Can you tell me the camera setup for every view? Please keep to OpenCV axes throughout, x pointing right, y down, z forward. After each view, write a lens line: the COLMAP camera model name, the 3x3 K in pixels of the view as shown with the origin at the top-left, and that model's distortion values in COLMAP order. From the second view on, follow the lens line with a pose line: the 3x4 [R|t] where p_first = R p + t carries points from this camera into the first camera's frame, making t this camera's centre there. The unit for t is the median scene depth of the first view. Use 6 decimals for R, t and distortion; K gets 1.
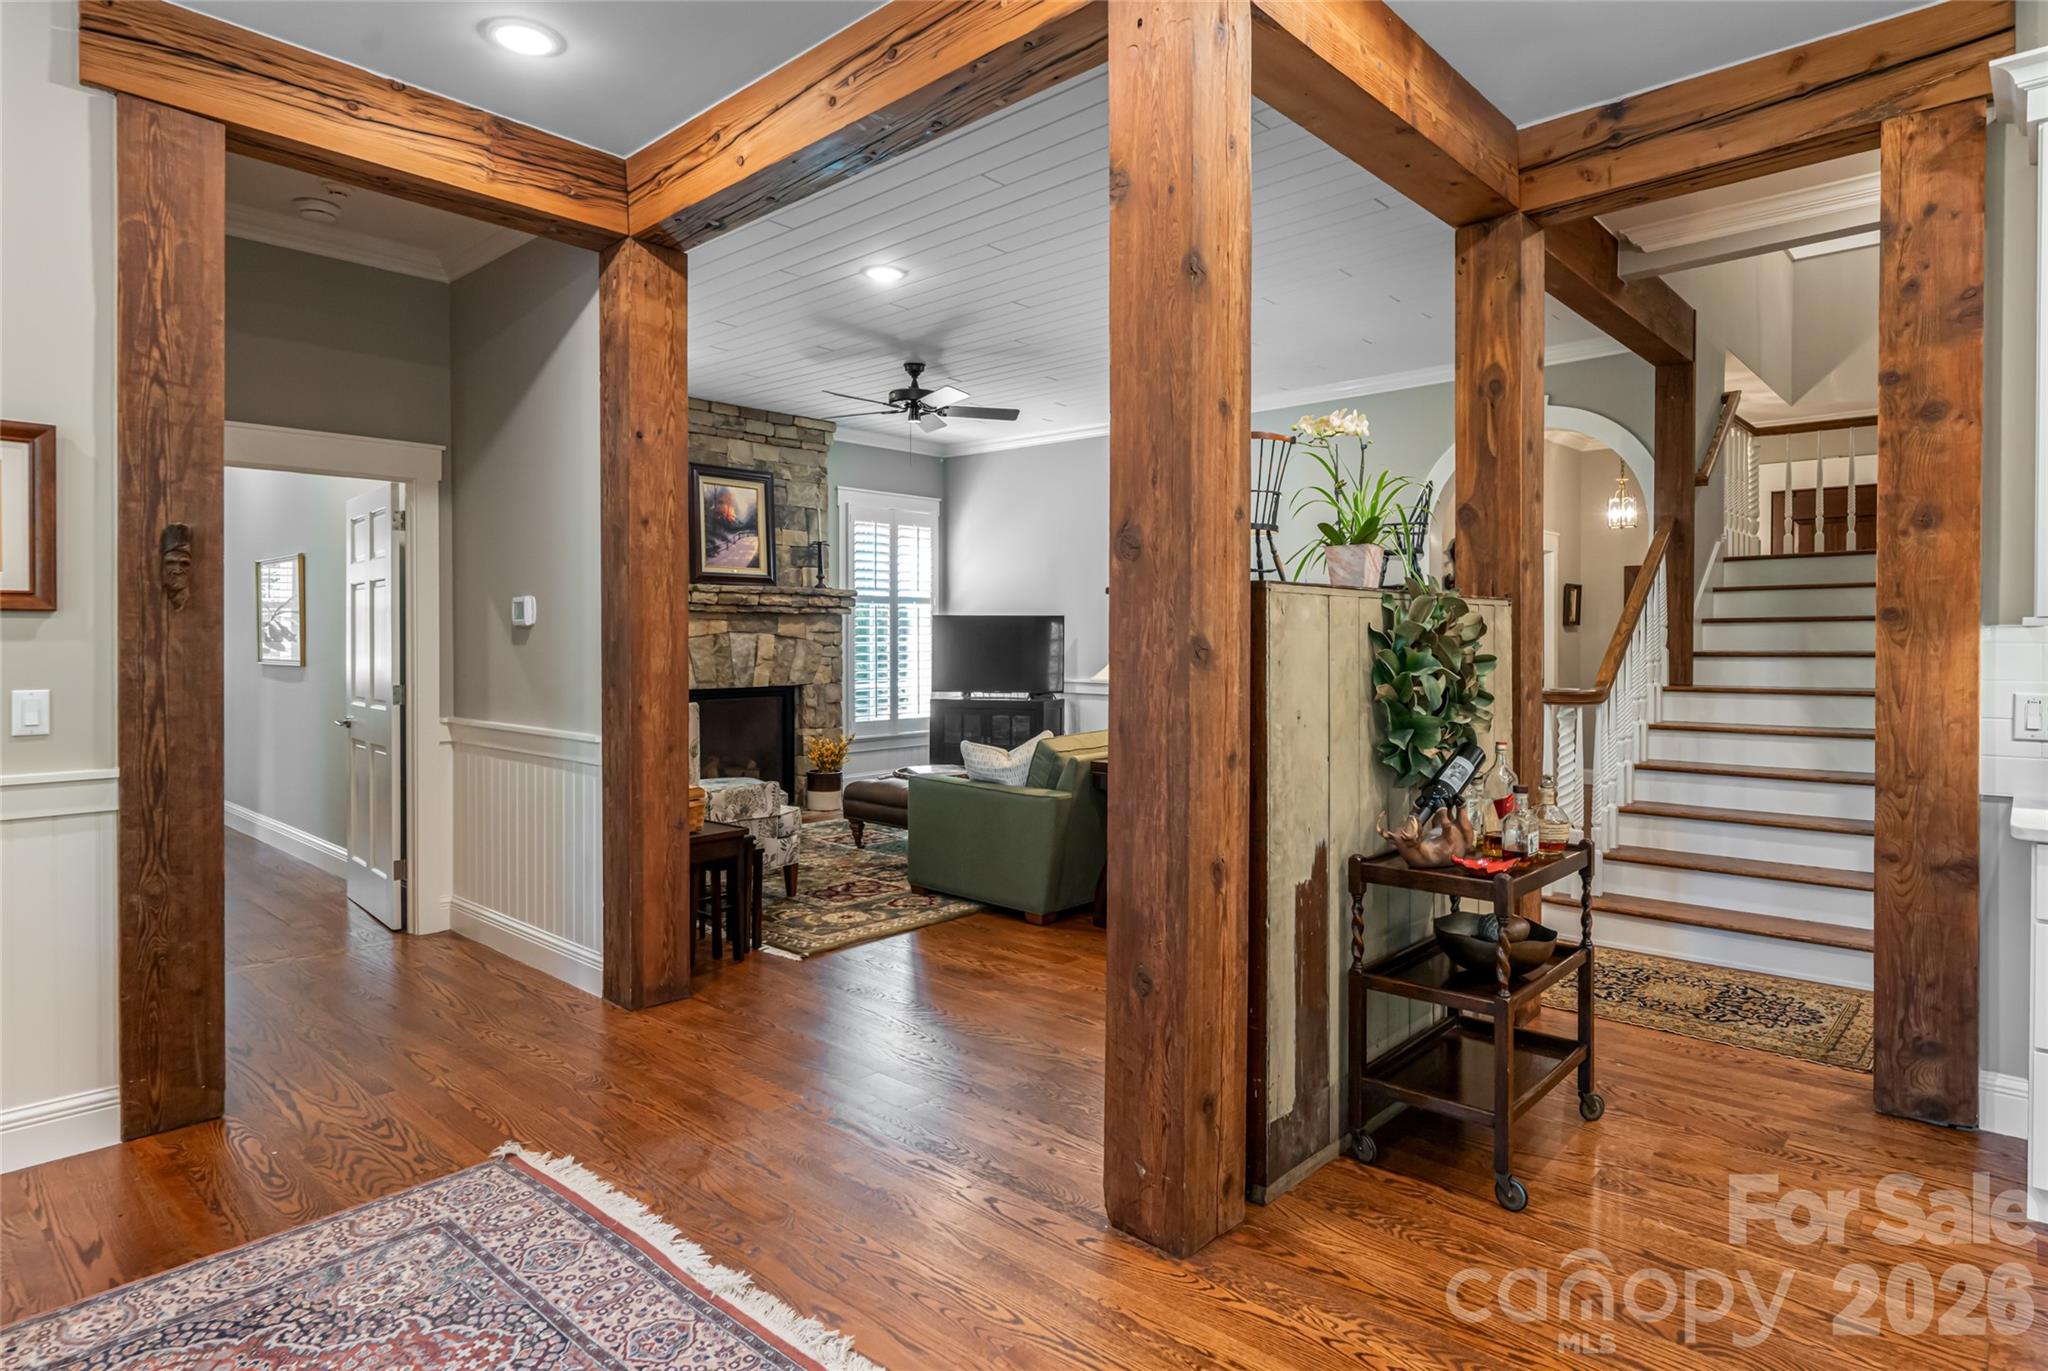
lens RADIAL K [[1113.8, 0, 1057.0], [0, 1113.8, 647.3], [0, 0, 1]] dist [-0.000913, 0.001775]
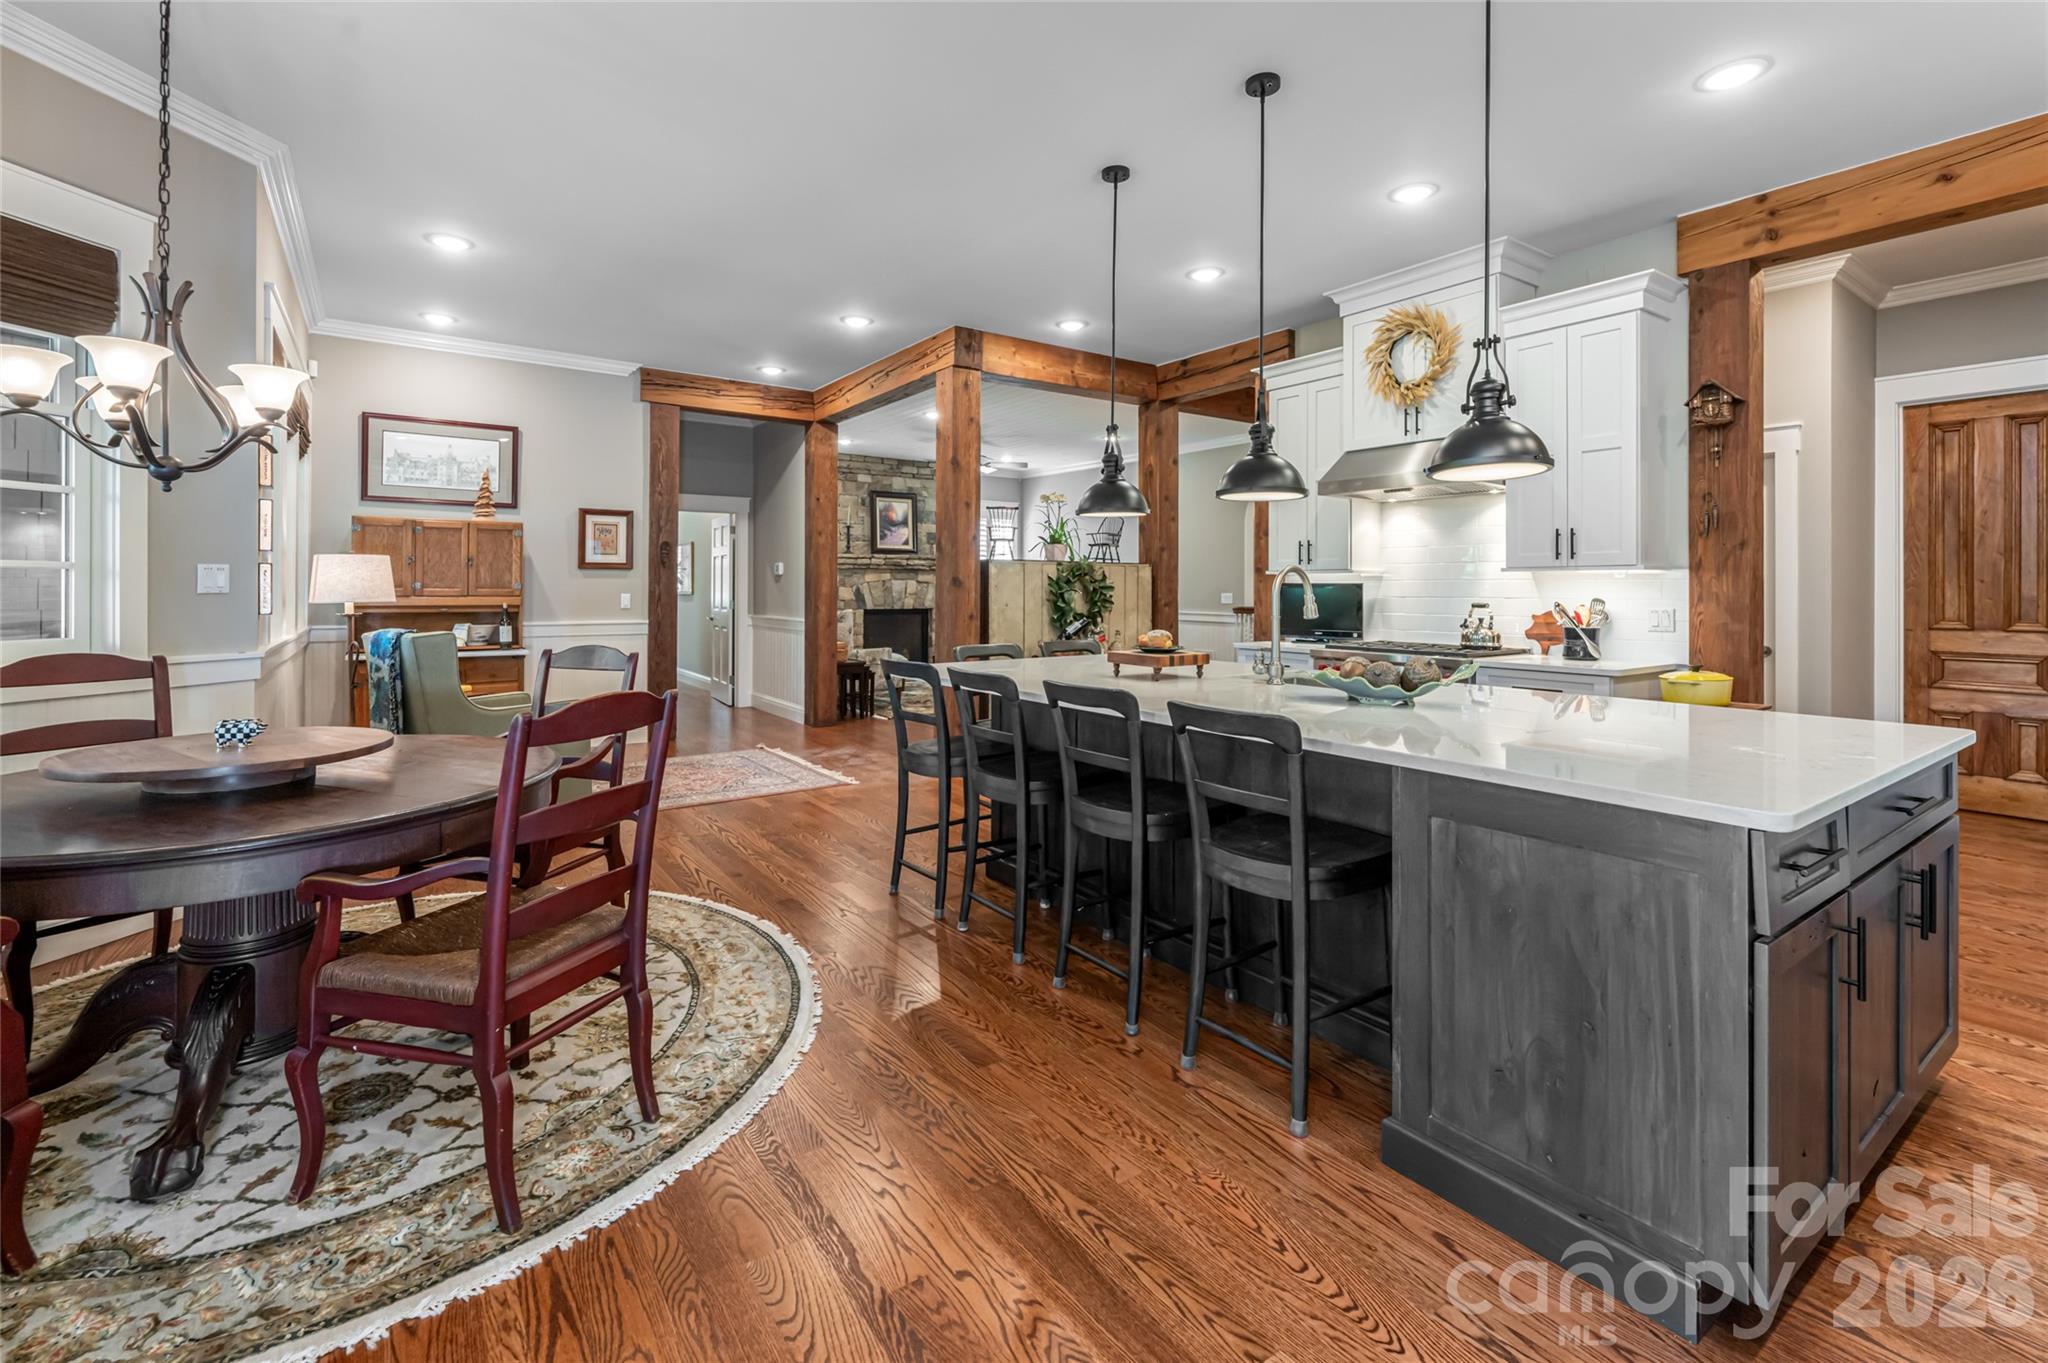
lens RADIAL K [[901.3, 0, 1026.9], [0, 901.3, 586.4], [0, 0, 1]] dist [-0.004284, -0.000052]
pose [[0.975114, 0.002987, -0.221682, 0.270445], [-0.005402, 0.999932, -0.010291, 0.012913], [0.221636, 0.011233, 0.975065, -0.443176]]
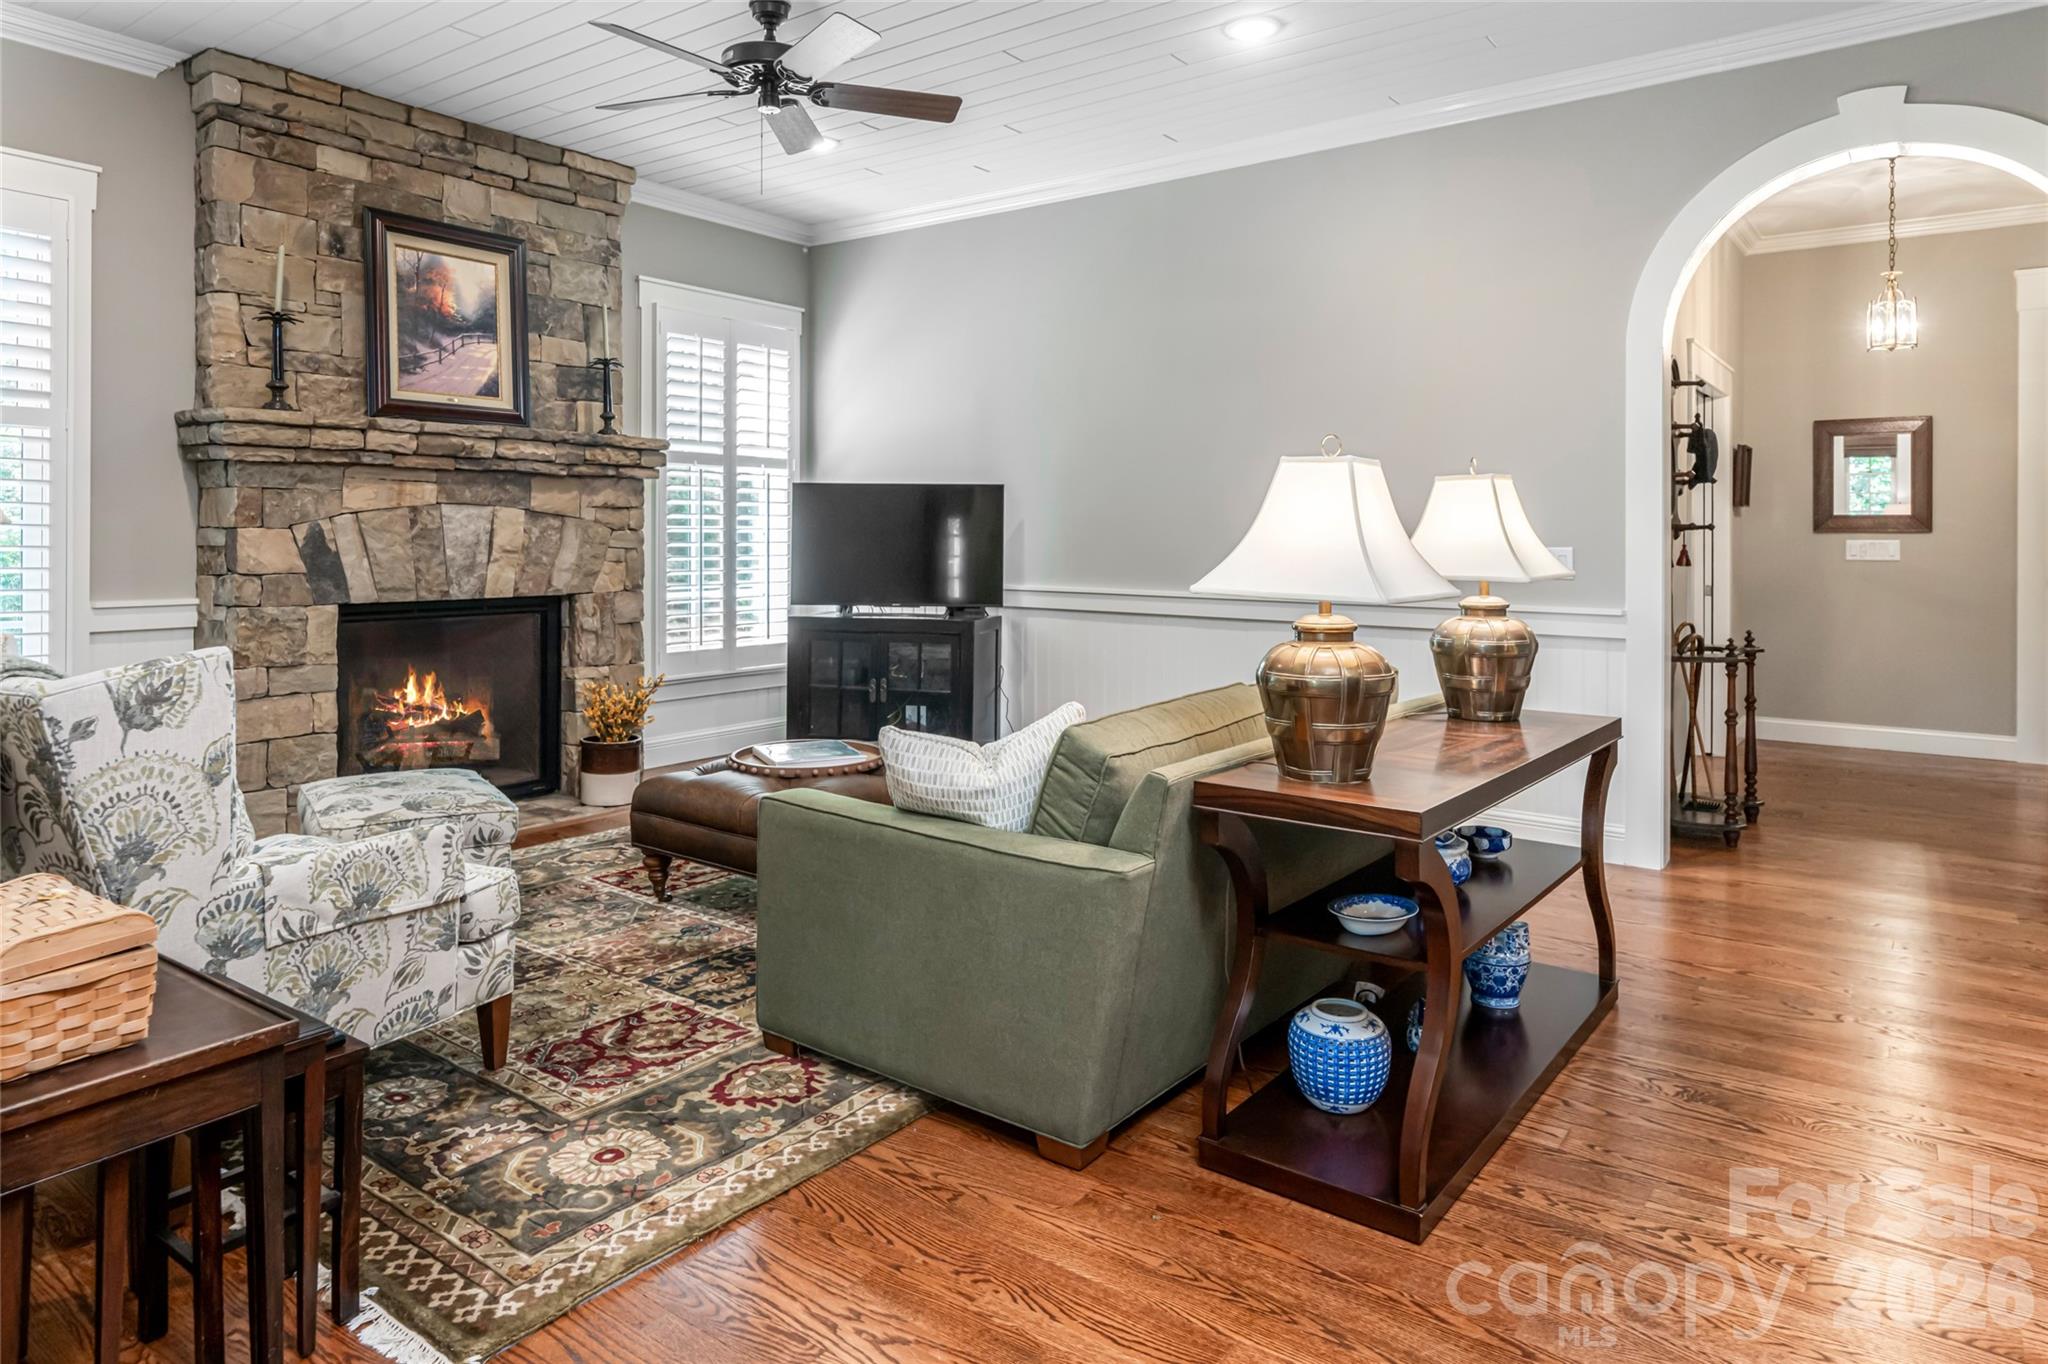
lens RADIAL K [[1248.6, 0, 1027.4], [0, 1248.6, 542.8], [0, 0, 1]] dist [0.005172, -0.000107]
pose [[0.996102, 0.004645, 0.088084, -0.046986], [-0.004368, 0.999985, -0.003339, 0.007642], [-0.088098, 0.002942, 0.996107, 0.324089]]
